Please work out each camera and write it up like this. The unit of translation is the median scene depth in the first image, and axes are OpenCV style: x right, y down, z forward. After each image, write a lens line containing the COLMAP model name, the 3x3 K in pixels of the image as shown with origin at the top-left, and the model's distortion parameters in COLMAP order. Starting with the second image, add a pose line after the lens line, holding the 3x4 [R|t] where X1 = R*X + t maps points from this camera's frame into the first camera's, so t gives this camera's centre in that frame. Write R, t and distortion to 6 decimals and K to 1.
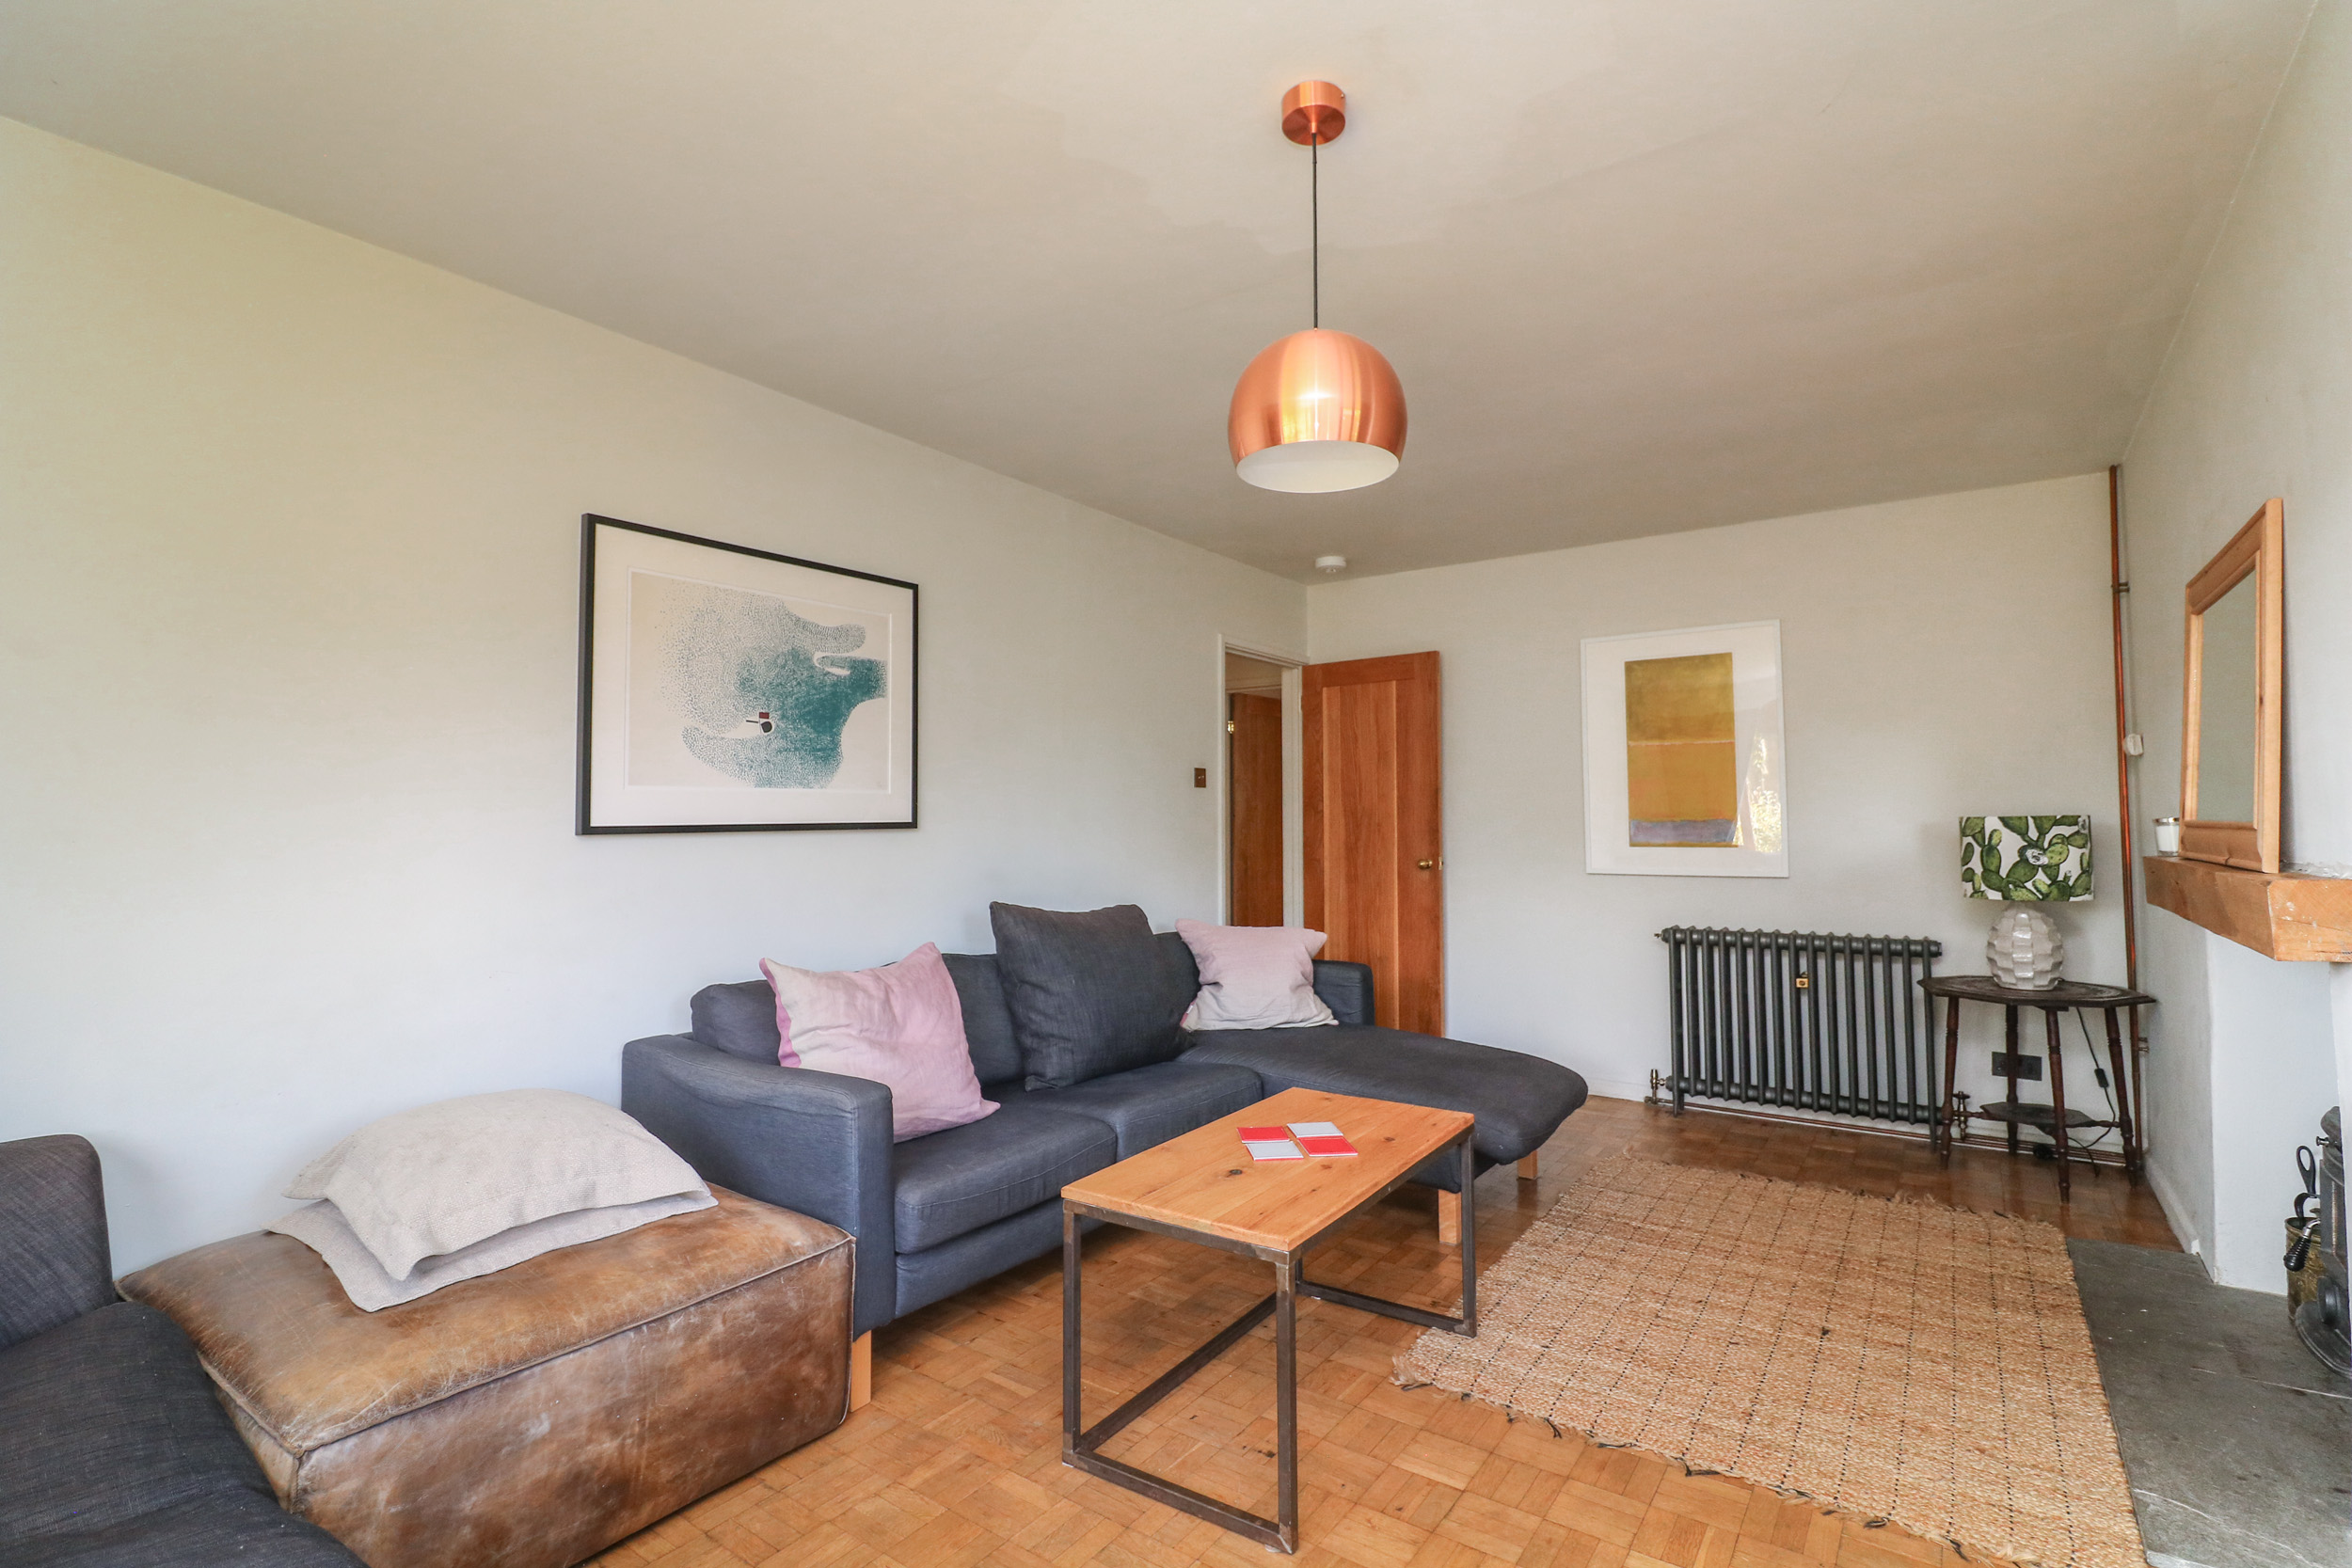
lens RADIAL K [[1120.2, 0, 1176.0], [0, 1120.2, 784.0], [0, 0, 1]] dist [-0.000077, -0.000015]
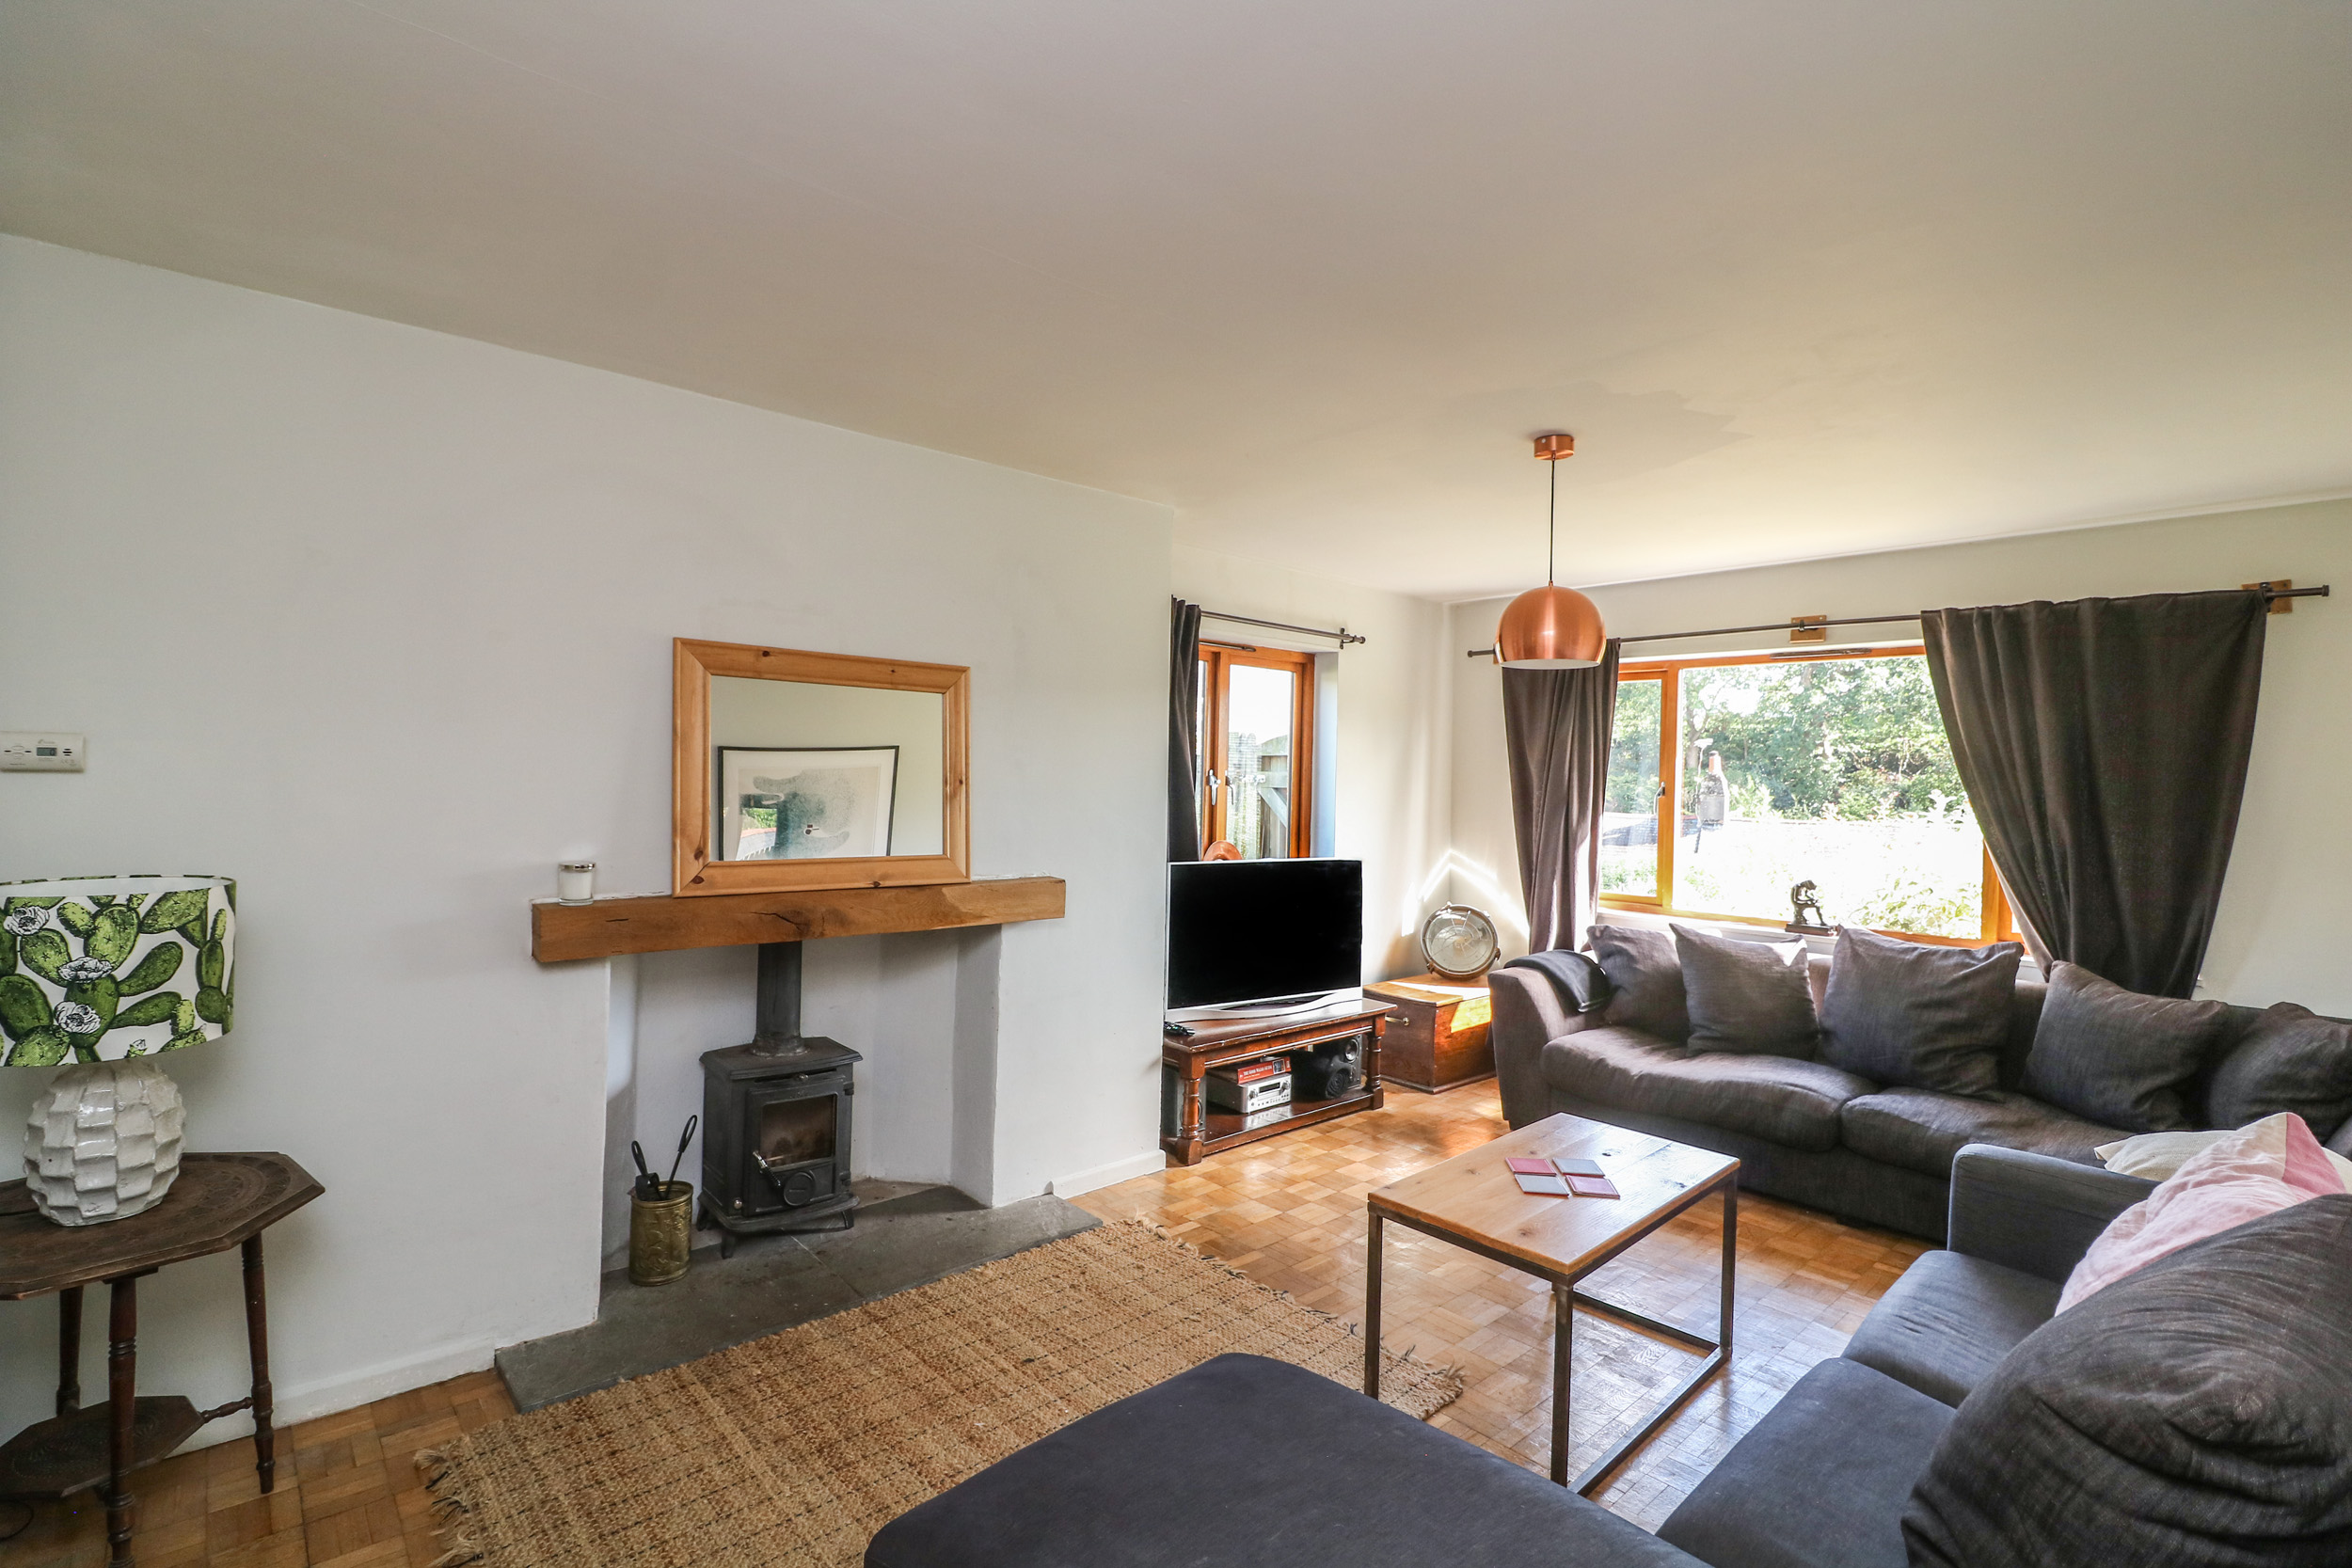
lens RADIAL K [[1069.5, 0, 1176.0], [0, 1069.5, 784.0], [0, 0, 1]] dist [-0.000455, -0.000061]
pose [[-0.975701, -0.014936, 0.218598, 0.166289], [-0.023683, 0.999018, -0.037448, -0.011501], [-0.217824, -0.041716, -0.975096, 1.397281]]
